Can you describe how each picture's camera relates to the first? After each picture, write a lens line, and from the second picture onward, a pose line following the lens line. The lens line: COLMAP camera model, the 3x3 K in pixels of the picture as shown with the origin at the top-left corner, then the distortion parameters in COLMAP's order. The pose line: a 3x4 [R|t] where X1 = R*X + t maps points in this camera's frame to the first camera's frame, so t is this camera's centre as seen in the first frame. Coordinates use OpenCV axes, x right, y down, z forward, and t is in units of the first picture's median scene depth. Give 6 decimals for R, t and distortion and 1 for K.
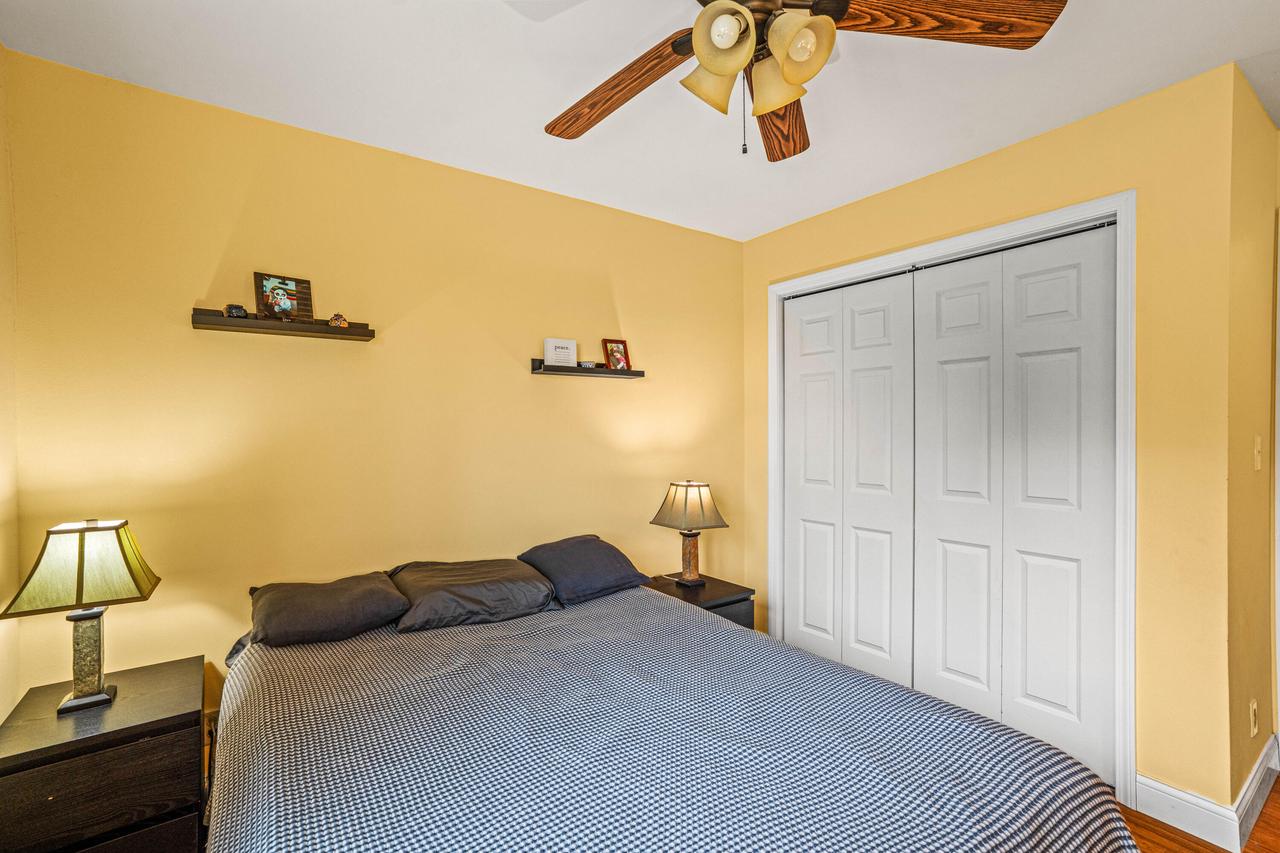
lens RADIAL K [[581.9, 0, 638.6], [0, 581.9, 436.2], [0, 0, 1]] dist [-0.000588, -0.000079]
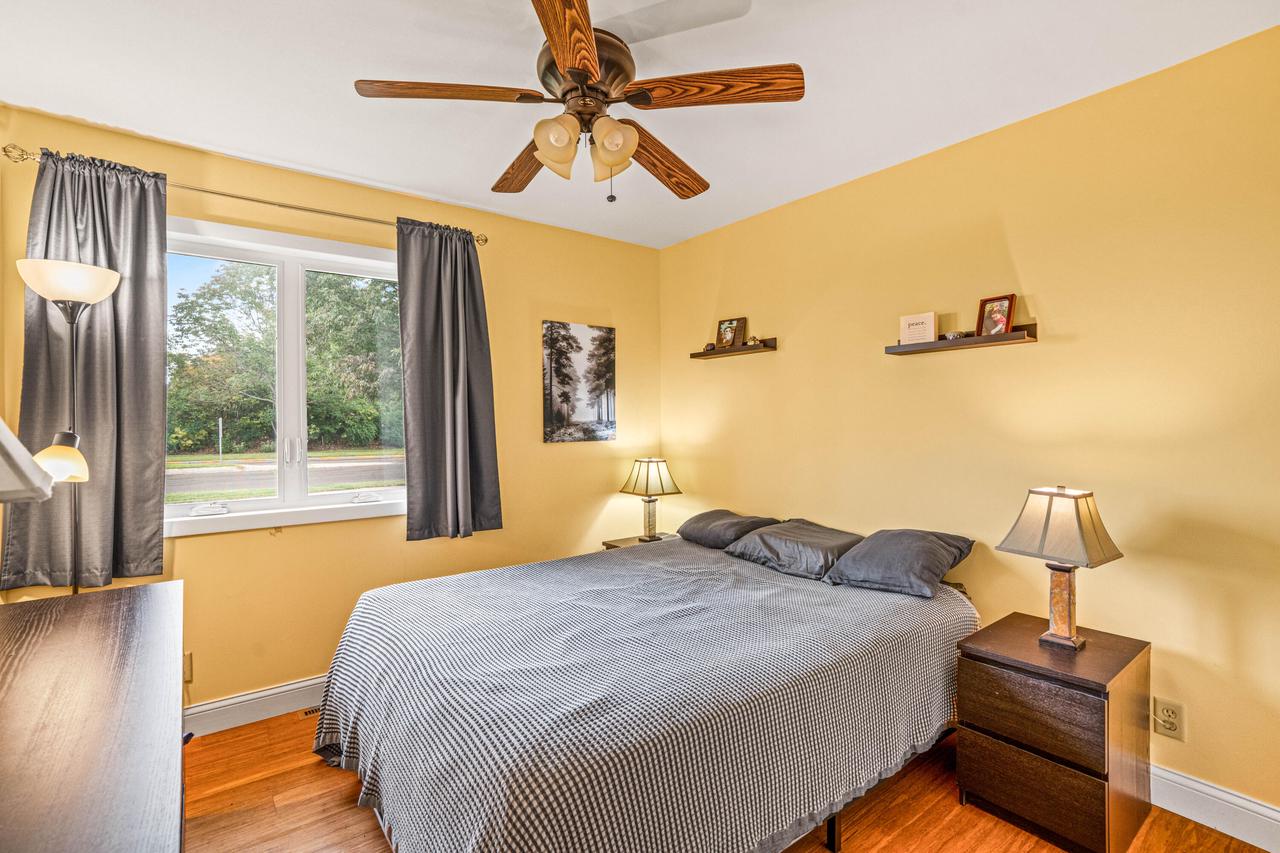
lens RADIAL K [[583.3, 0, 637.7], [0, 583.3, 429.9], [0, 0, 1]] dist [-0.032470, 0.000554]
pose [[0.058235, 0.023341, -0.998030, 0.783478], [0.005262, 0.999706, 0.023687, -0.008423], [0.998289, -0.006631, 0.058095, 0.522513]]
